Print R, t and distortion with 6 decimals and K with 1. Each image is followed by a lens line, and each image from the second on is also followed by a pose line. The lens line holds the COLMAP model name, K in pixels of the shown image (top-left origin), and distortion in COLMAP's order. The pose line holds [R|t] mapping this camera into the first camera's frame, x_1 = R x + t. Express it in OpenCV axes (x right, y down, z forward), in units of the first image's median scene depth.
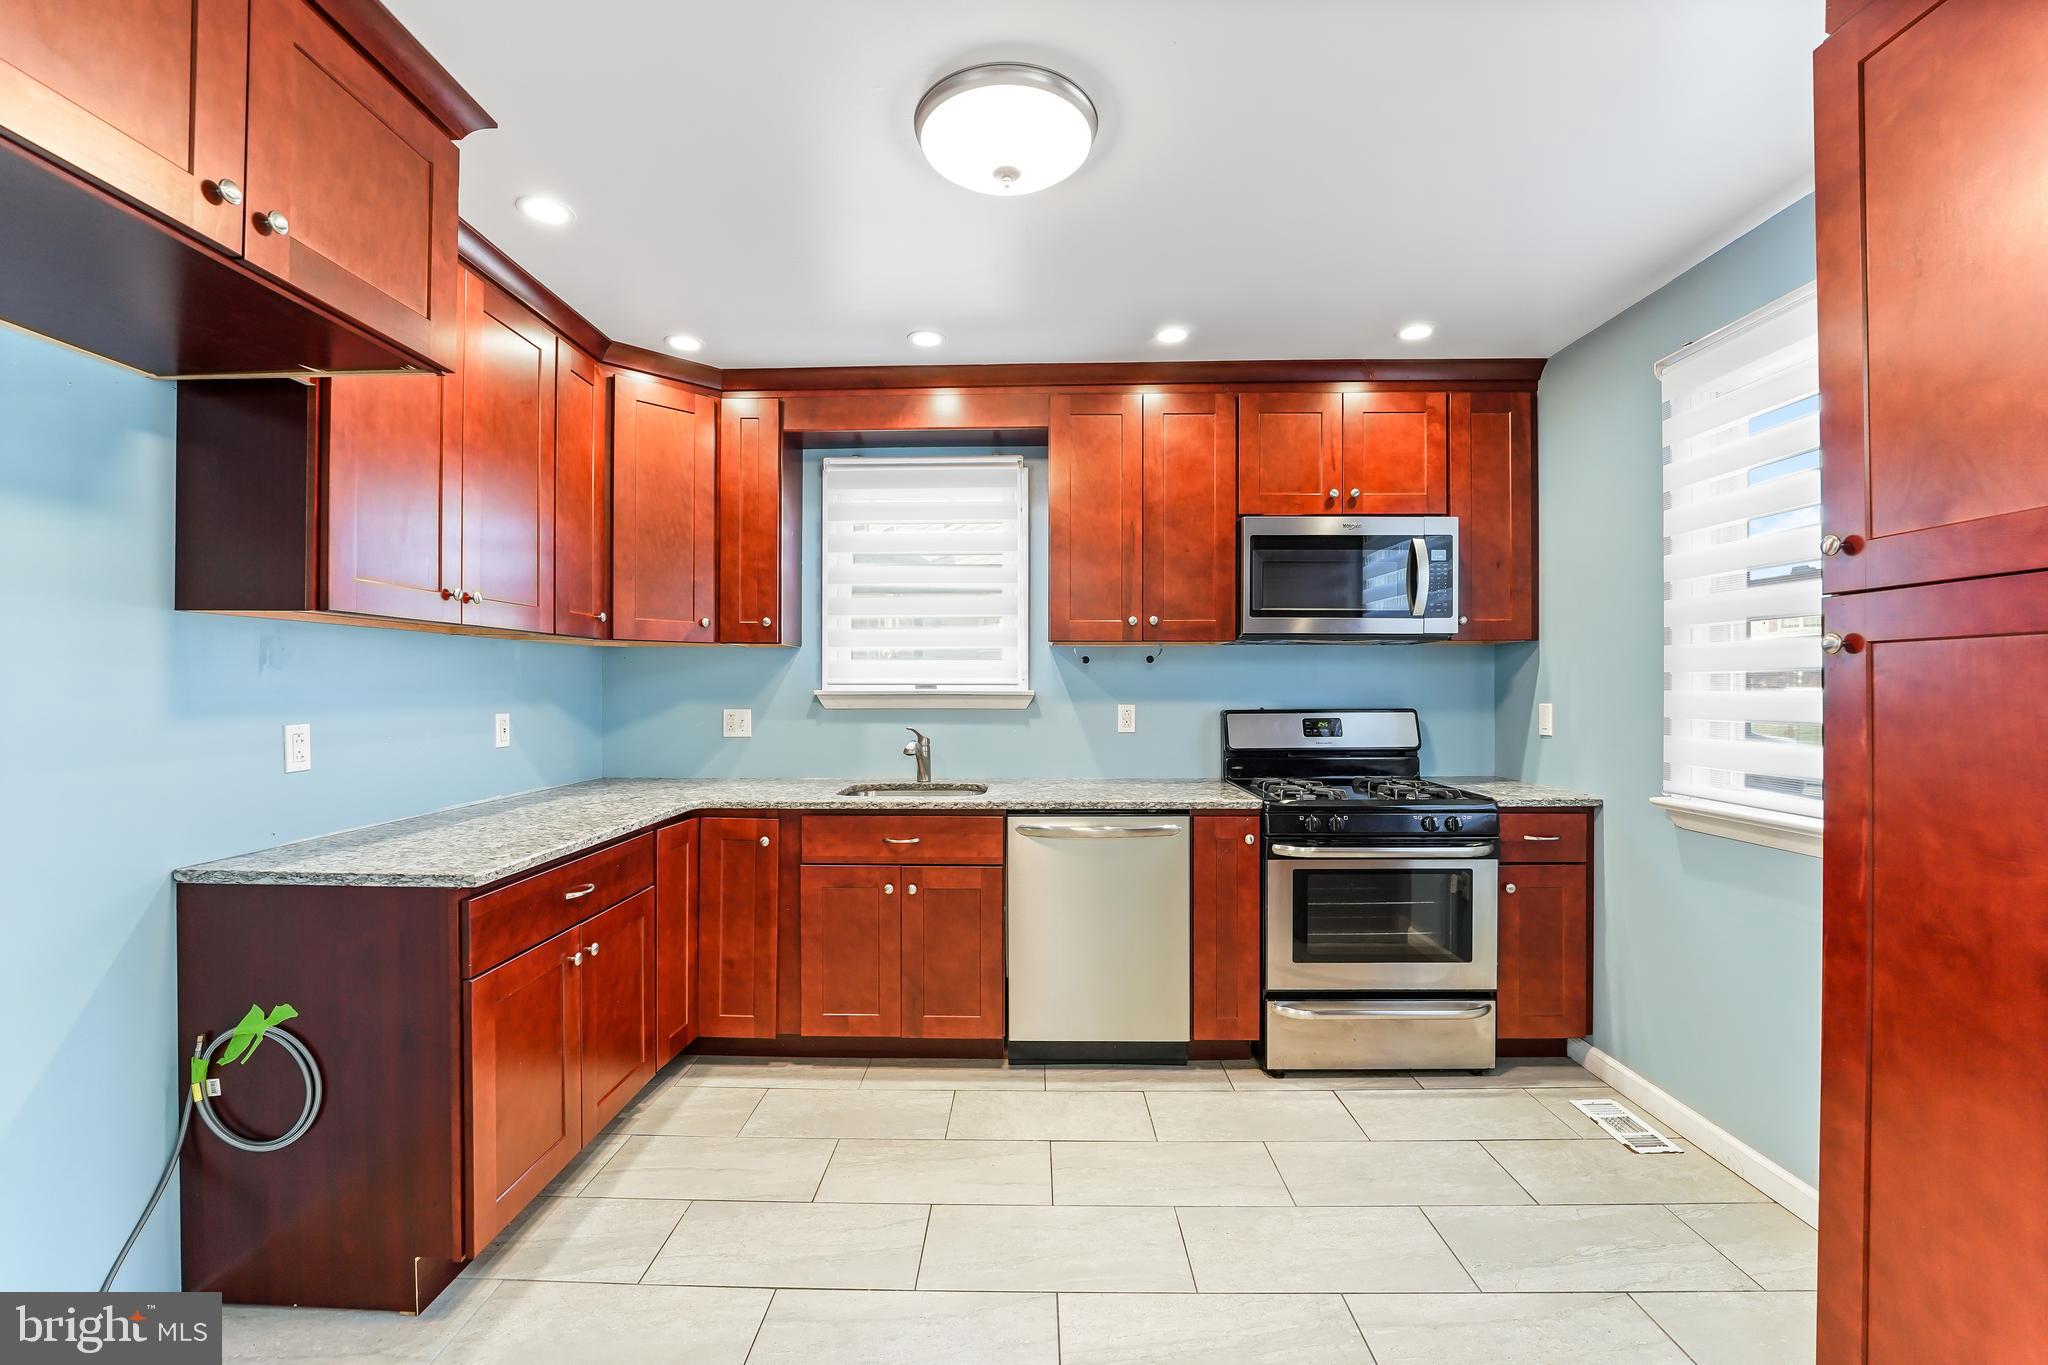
lens RADIAL K [[863.1, 0, 1001.2], [0, 863.1, 684.4], [0, 0, 1]] dist [-0.027239, 0.001993]
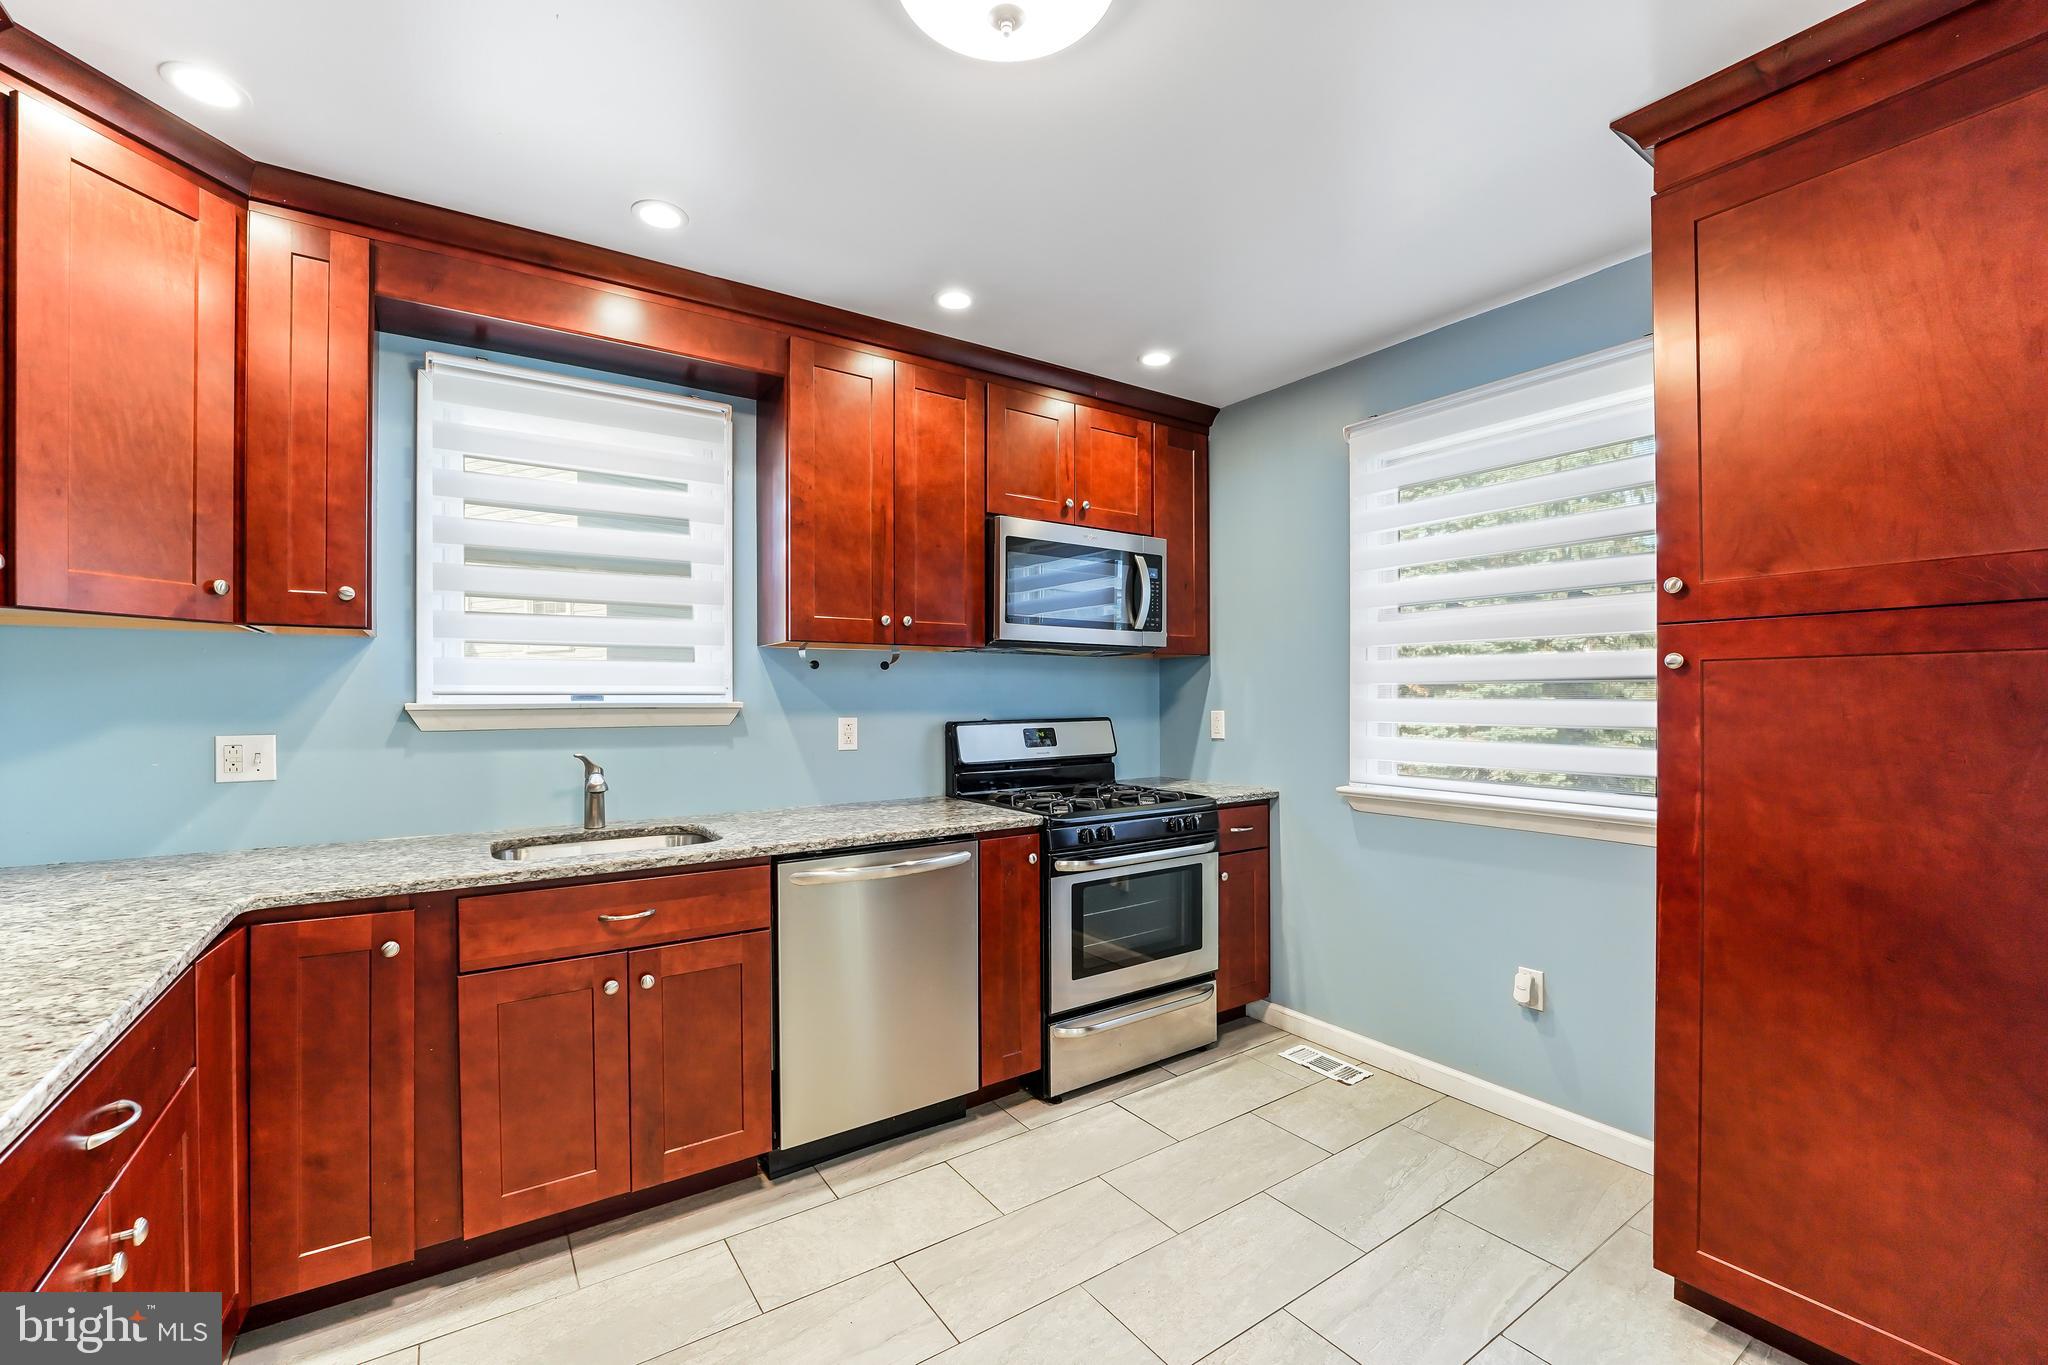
lens RADIAL K [[863.1, 0, 1028.4], [0, 863.1, 700.7], [0, 0, 1]] dist [-0.027239, 0.001993]
pose [[0.802356, -0.004431, 0.596829, -0.267770], [0.001006, 0.999981, 0.006071, 0.001683], [-0.596844, -0.004270, 0.802346, 0.240208]]
